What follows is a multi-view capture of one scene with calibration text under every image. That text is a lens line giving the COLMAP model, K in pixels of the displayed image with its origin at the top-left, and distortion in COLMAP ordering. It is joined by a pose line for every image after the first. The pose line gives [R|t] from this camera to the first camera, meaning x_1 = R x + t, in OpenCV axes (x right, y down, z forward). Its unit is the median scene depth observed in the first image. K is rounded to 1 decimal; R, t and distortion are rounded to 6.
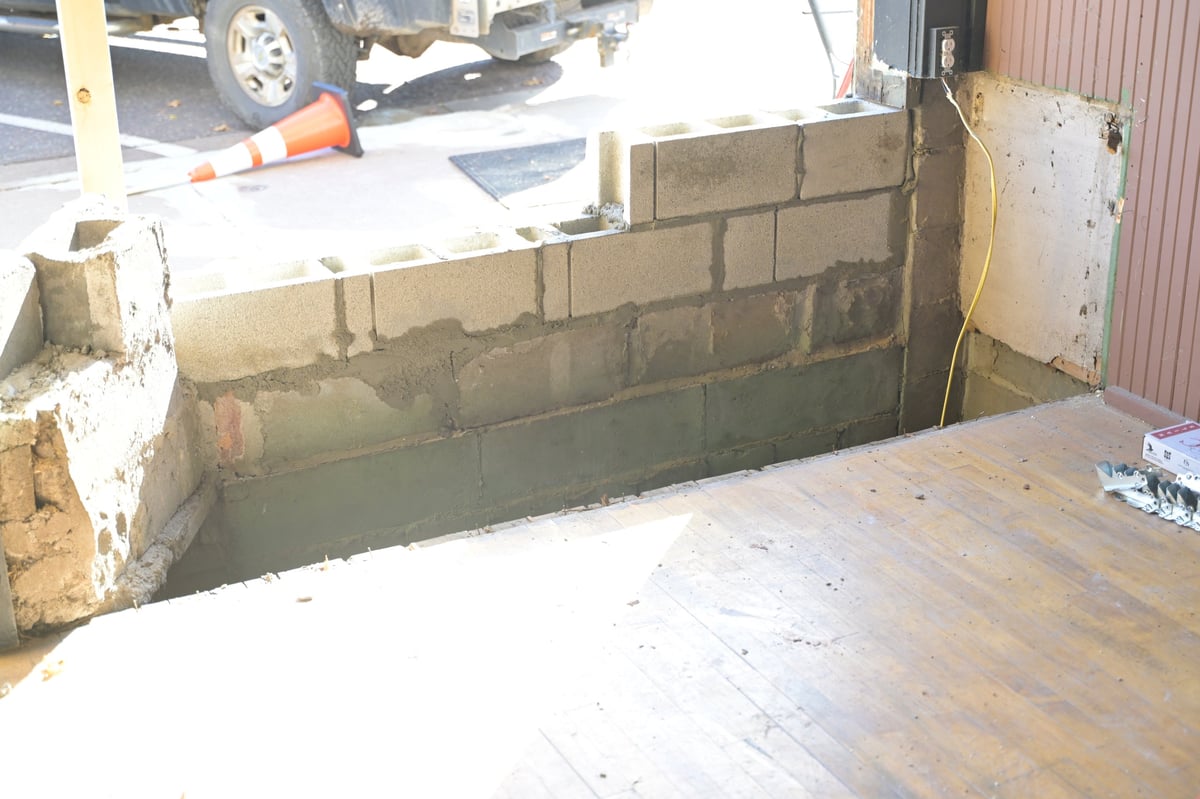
lens RADIAL K [[1698.7, 0, 599.8], [0, 1698.7, 401.3], [0, 0, 1]] dist [0.010910, 0.000000]
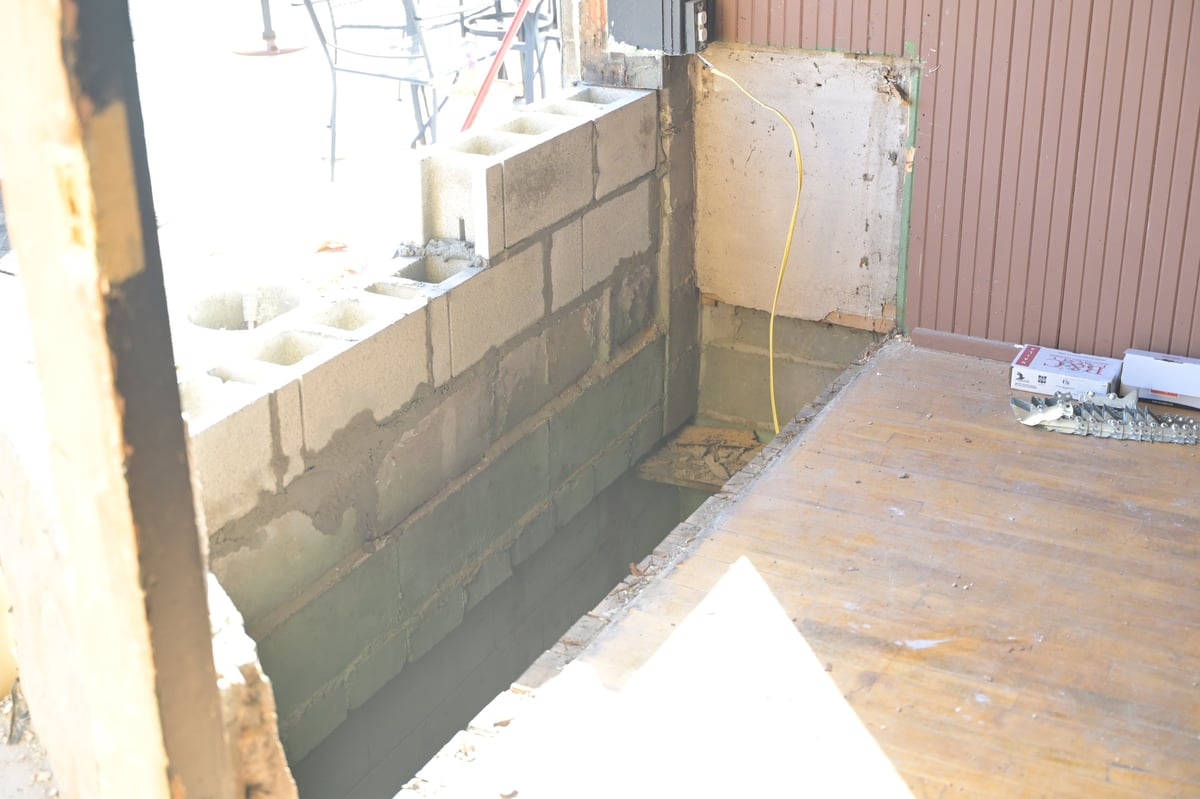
lens RADIAL K [[1665.1, 0, 600.3], [0, 1665.1, 395.8], [0, 0, 1]] dist [0.029272, 0.000000]
pose [[0.812354, -0.224279, 0.538312, -0.405947], [0.214061, 0.973331, 0.082490, -0.092834], [-0.542457, 0.048221, 0.838699, 0.252547]]
